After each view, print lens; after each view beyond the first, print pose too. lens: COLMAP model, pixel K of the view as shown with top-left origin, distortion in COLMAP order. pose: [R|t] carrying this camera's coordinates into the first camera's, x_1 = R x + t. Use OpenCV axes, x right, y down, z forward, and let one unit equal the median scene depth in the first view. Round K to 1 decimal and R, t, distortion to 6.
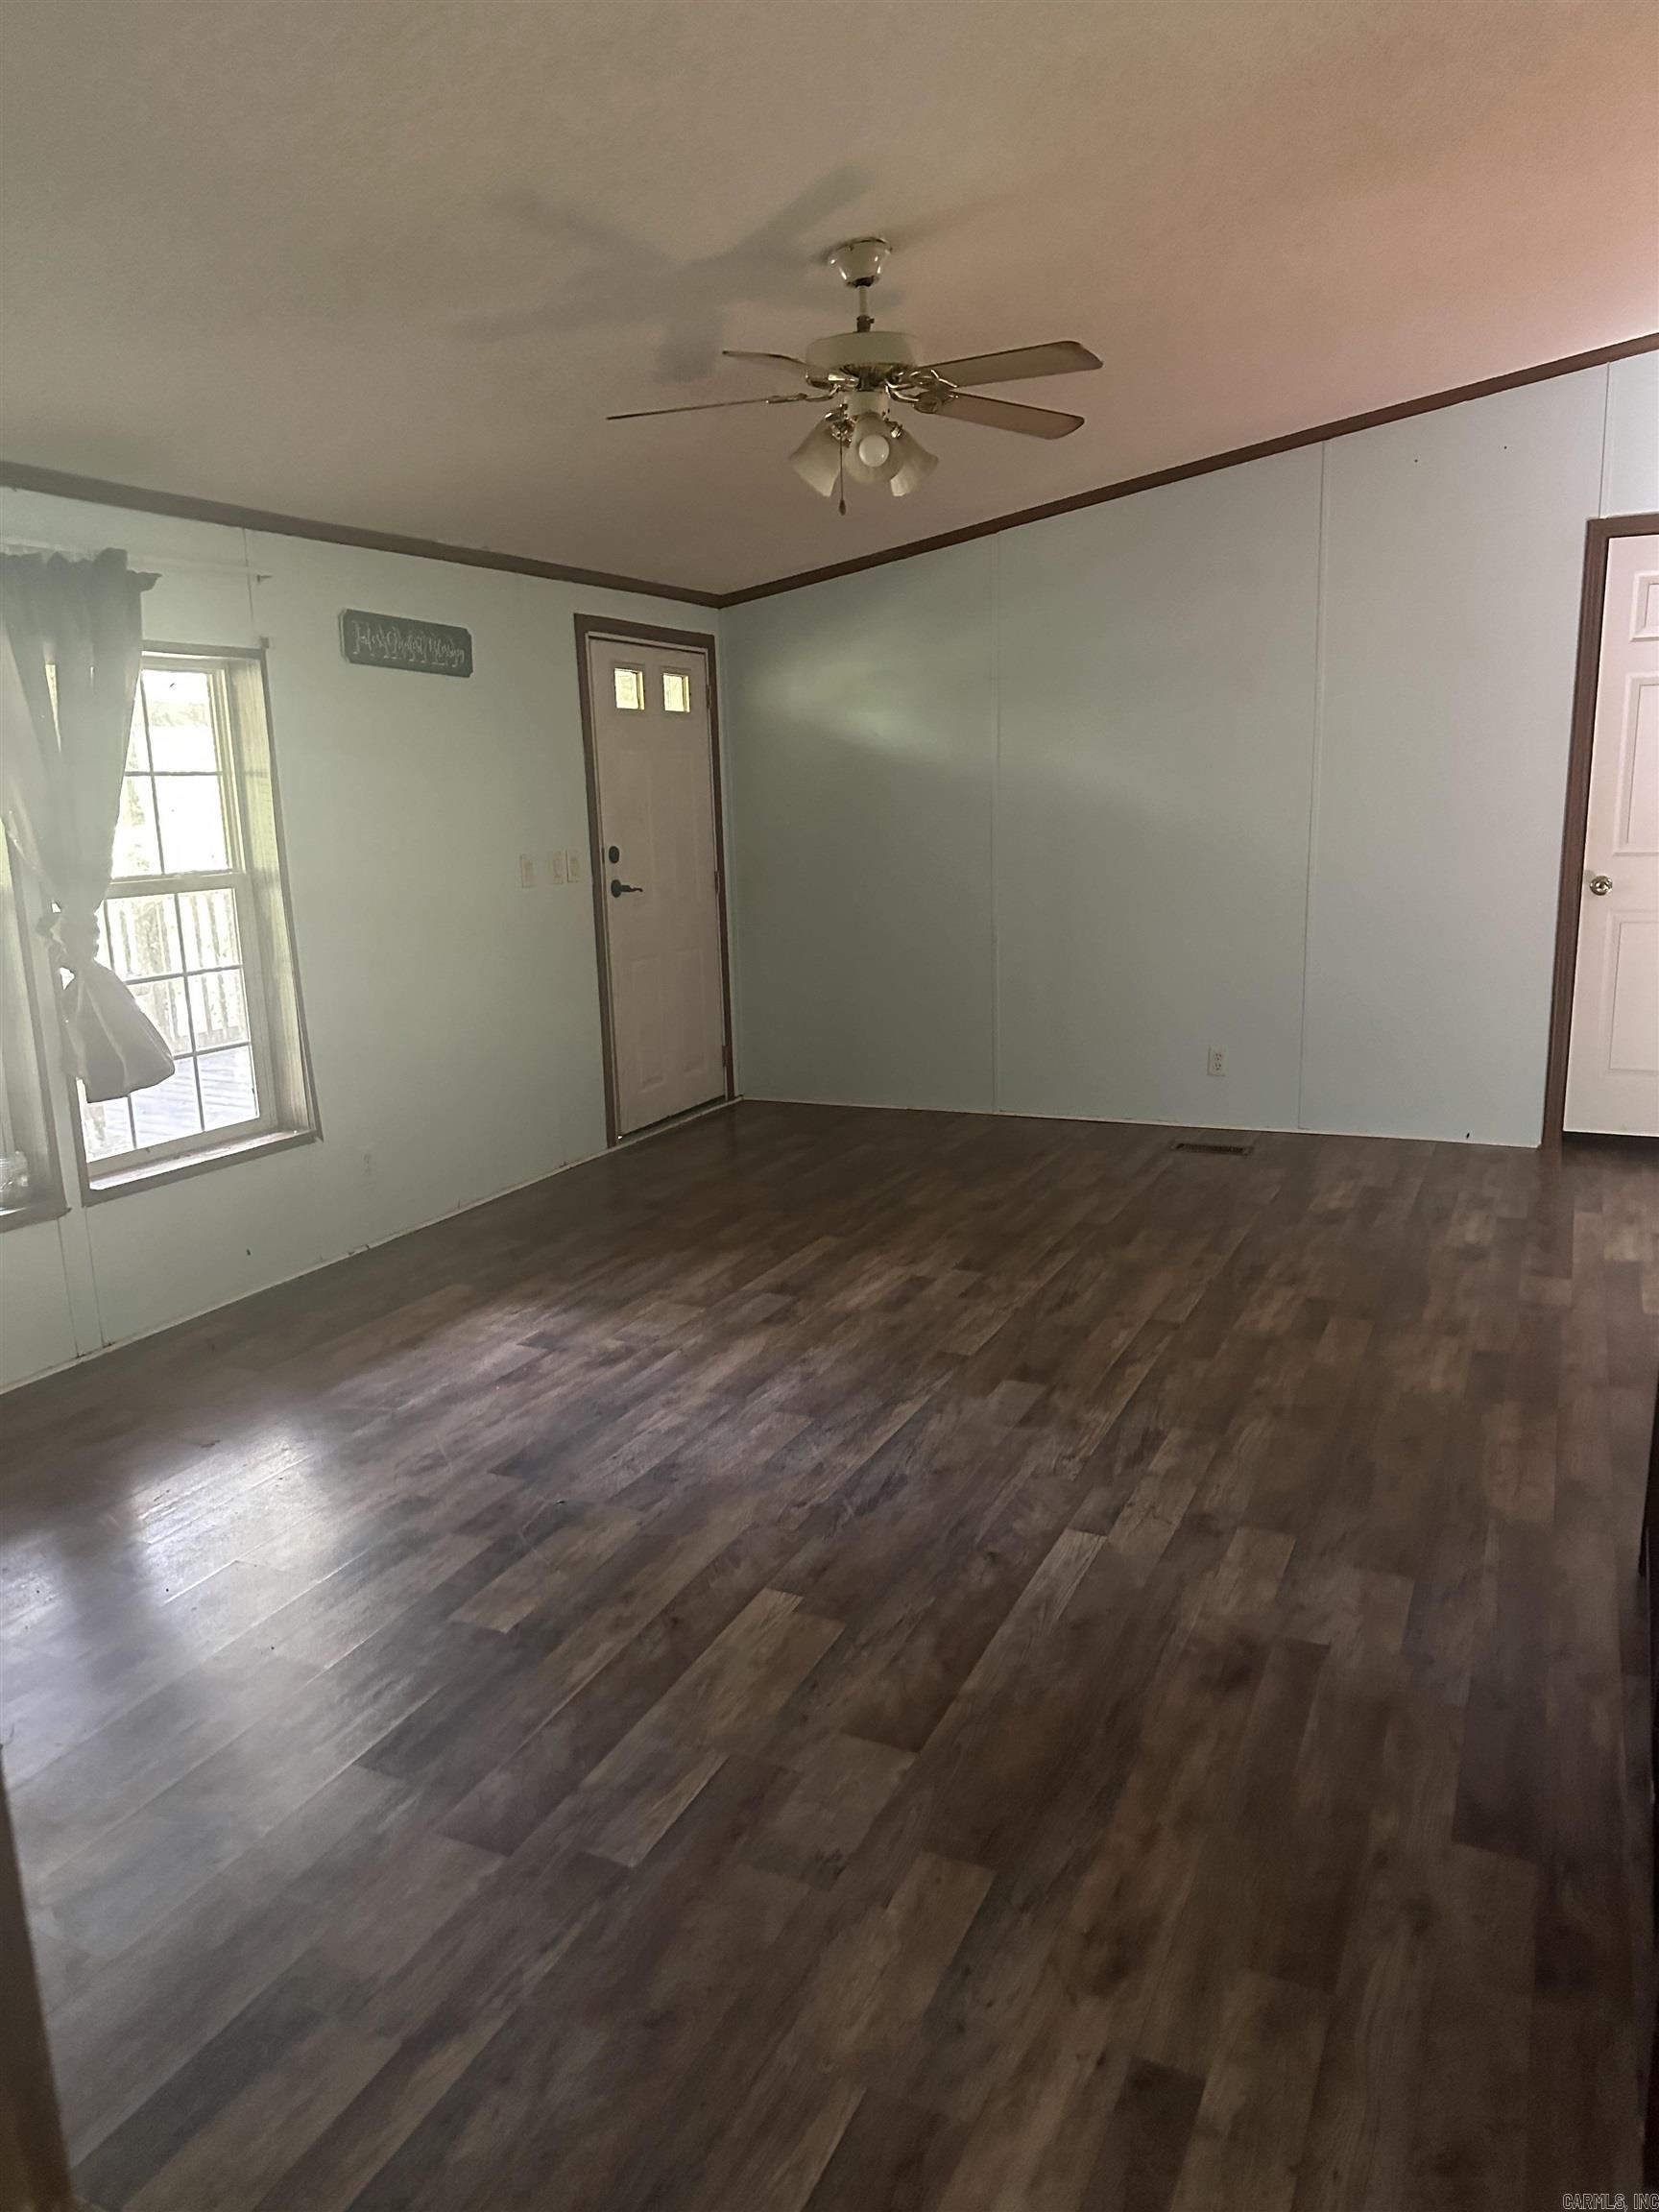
lens RADIAL K [[1550.3, 0, 823.7], [0, 1550.3, 1116.6], [0, 0, 1]] dist [0.119255, -0.168095]
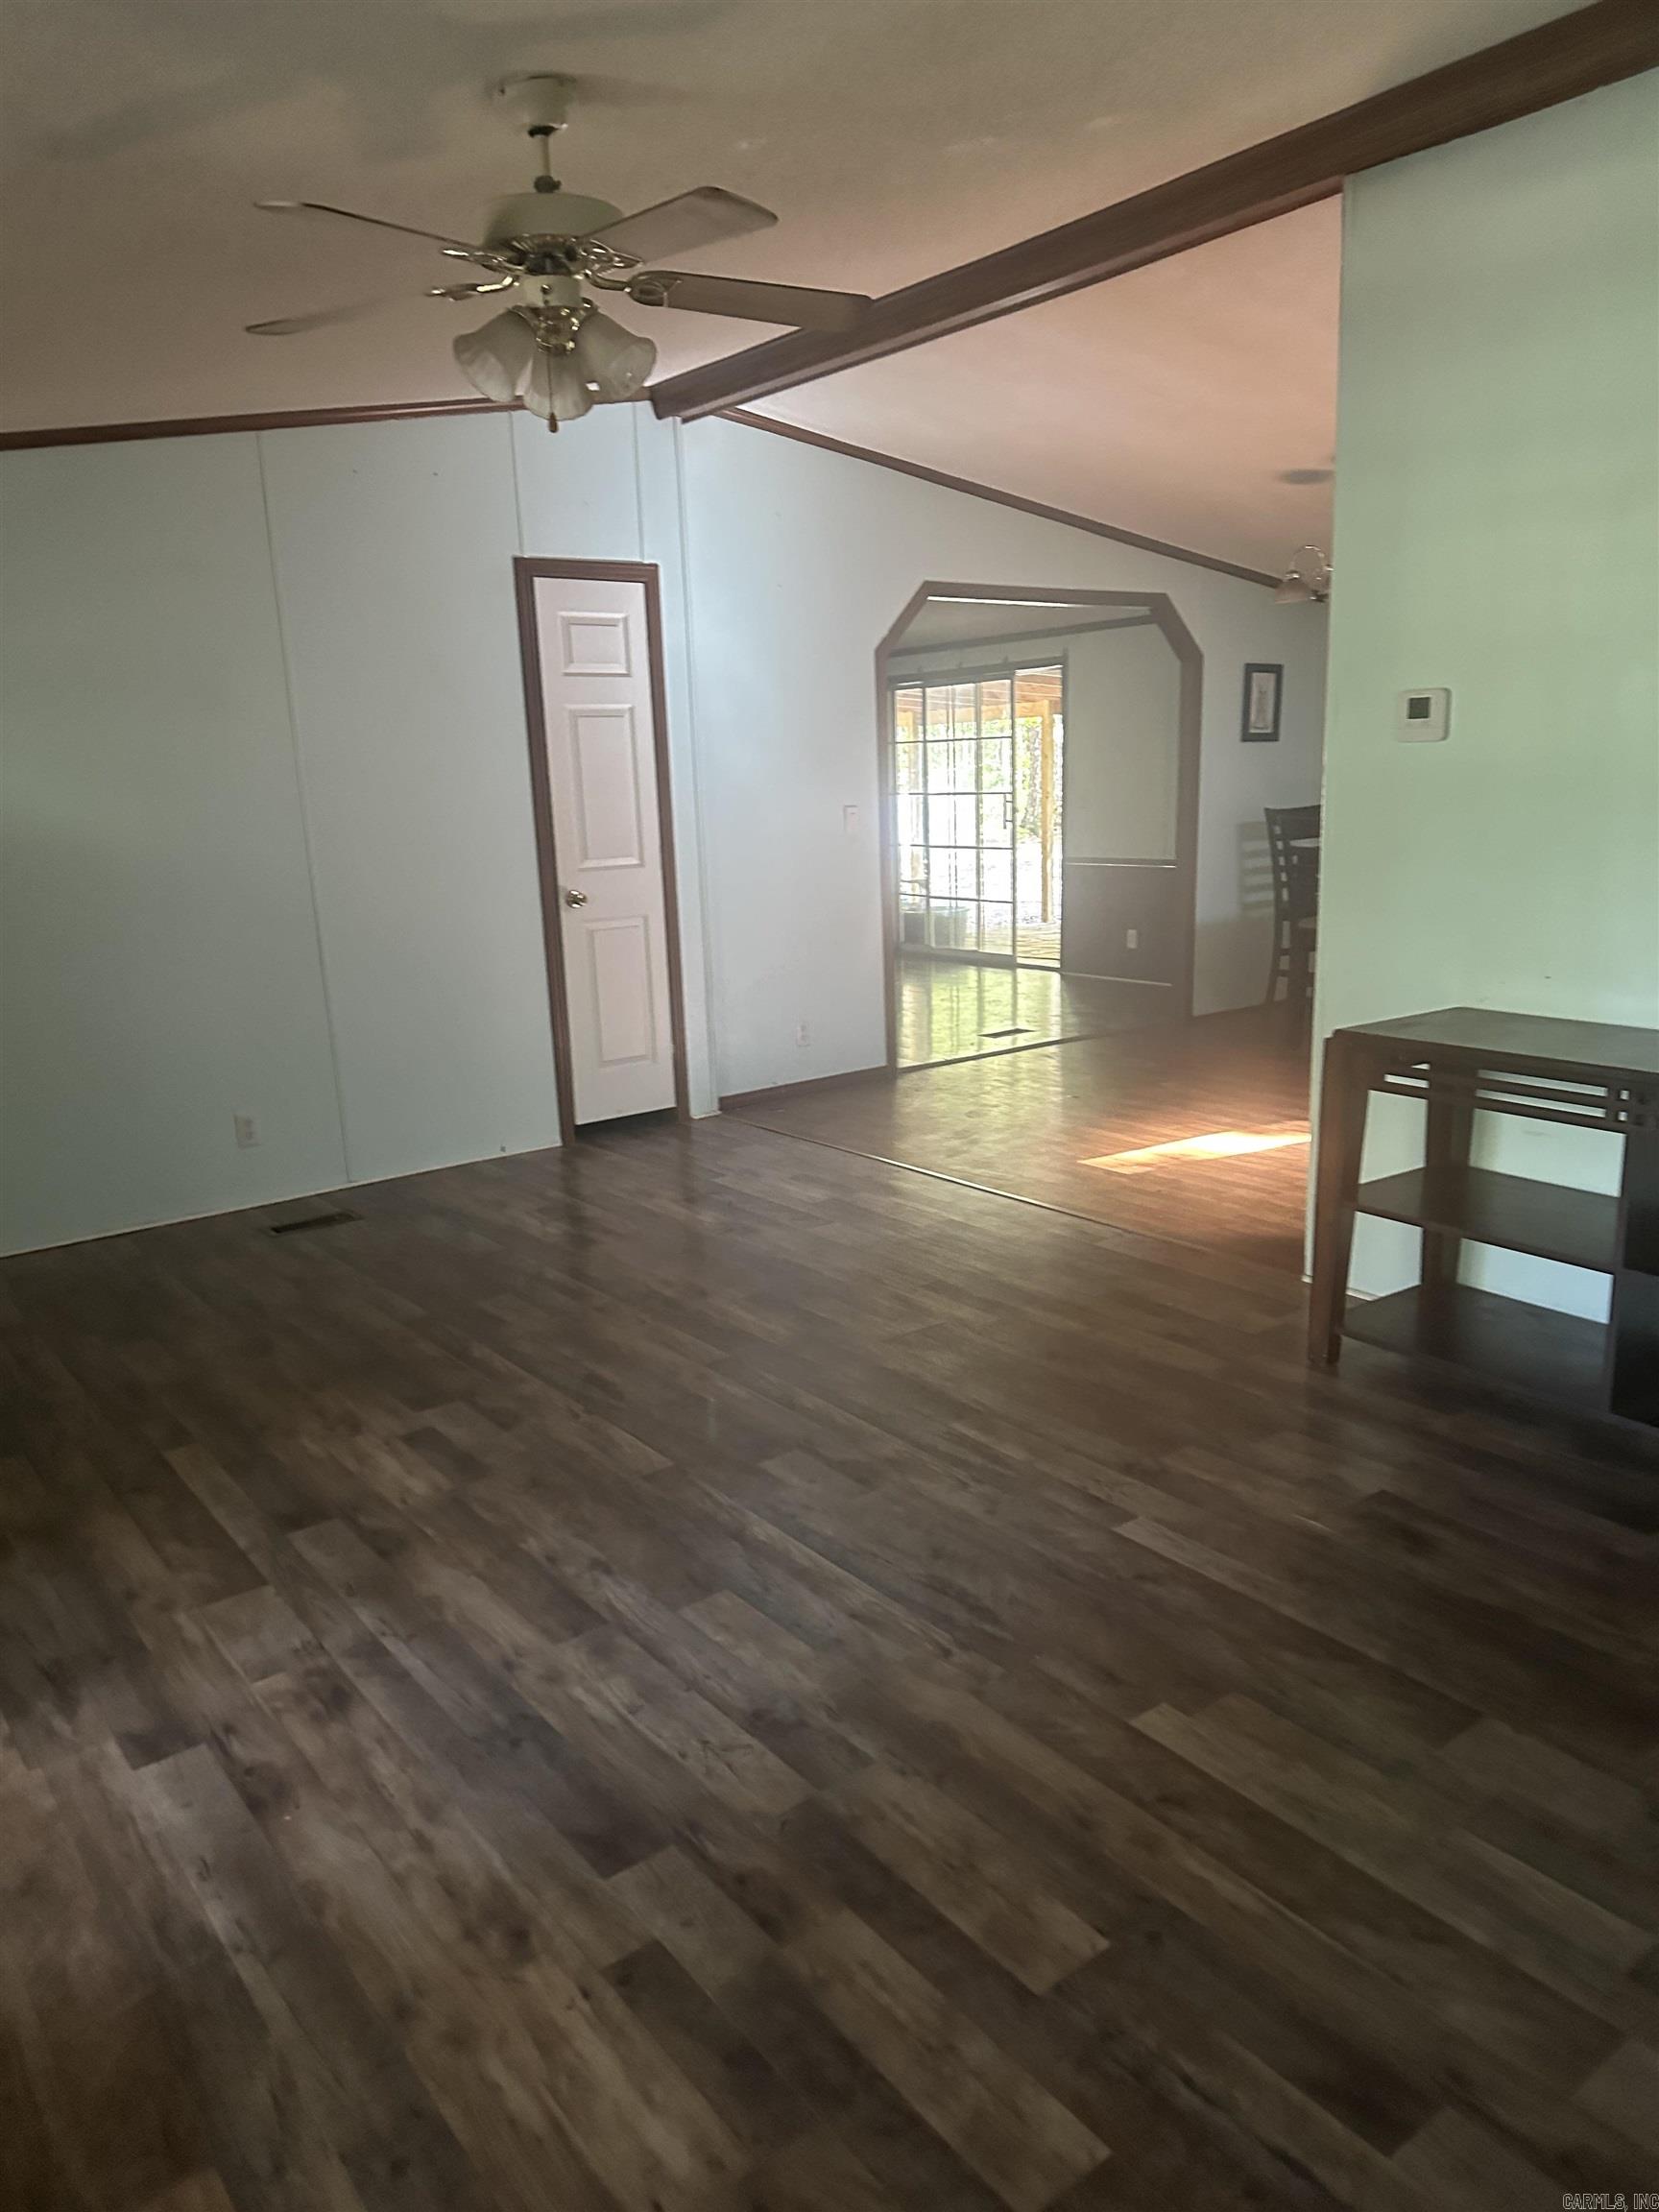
lens RADIAL K [[1550.3, 0, 823.7], [0, 1550.3, 1116.6], [0, 0, 1]] dist [0.119255, -0.168095]
pose [[0.464886, -0.185413, 0.865738, -0.545922], [0.211570, 0.972762, 0.094725, -0.089499], [-0.859720, 0.139128, 0.491452, 0.473193]]
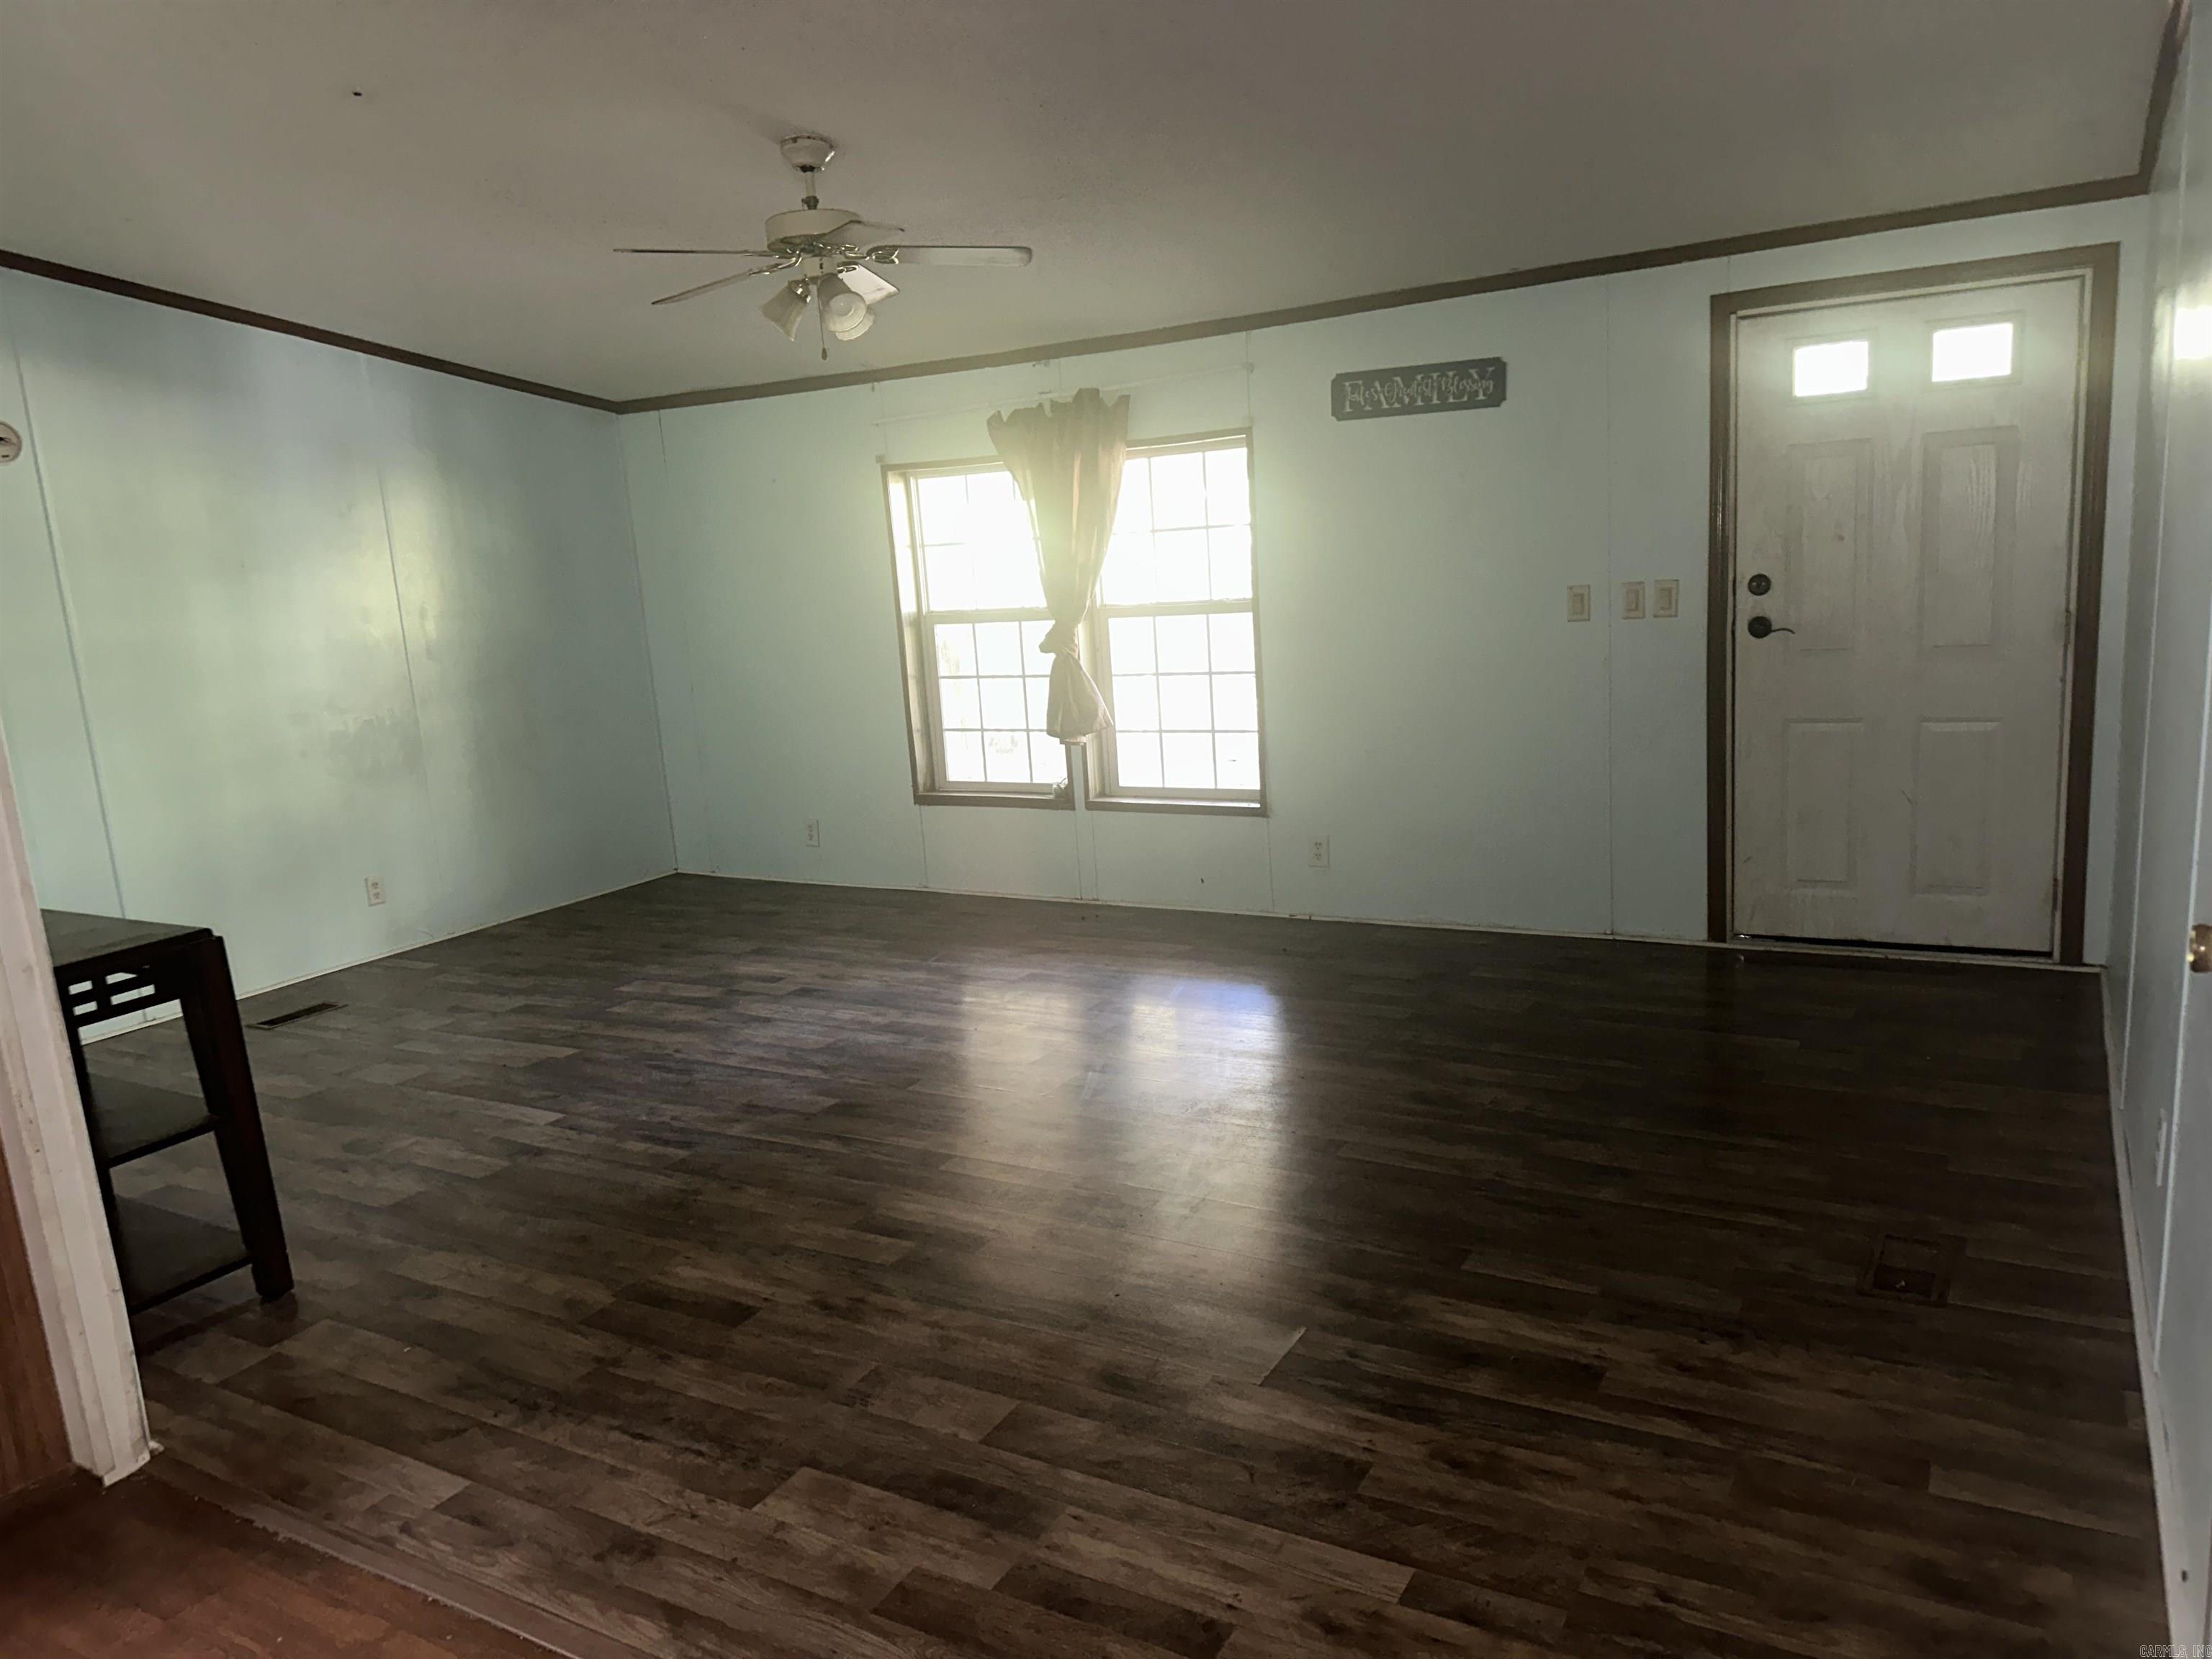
lens RADIAL K [[1550.3, 0, 1091.6], [0, 1550.3, 834.1], [0, 0, 1]] dist [0.119255, -0.168095]
pose [[-0.091917, 0.213106, -0.972696, 1.077718], [-0.137363, 0.964778, 0.224352, -0.275417], [0.986247, 0.154234, -0.059407, 1.128726]]
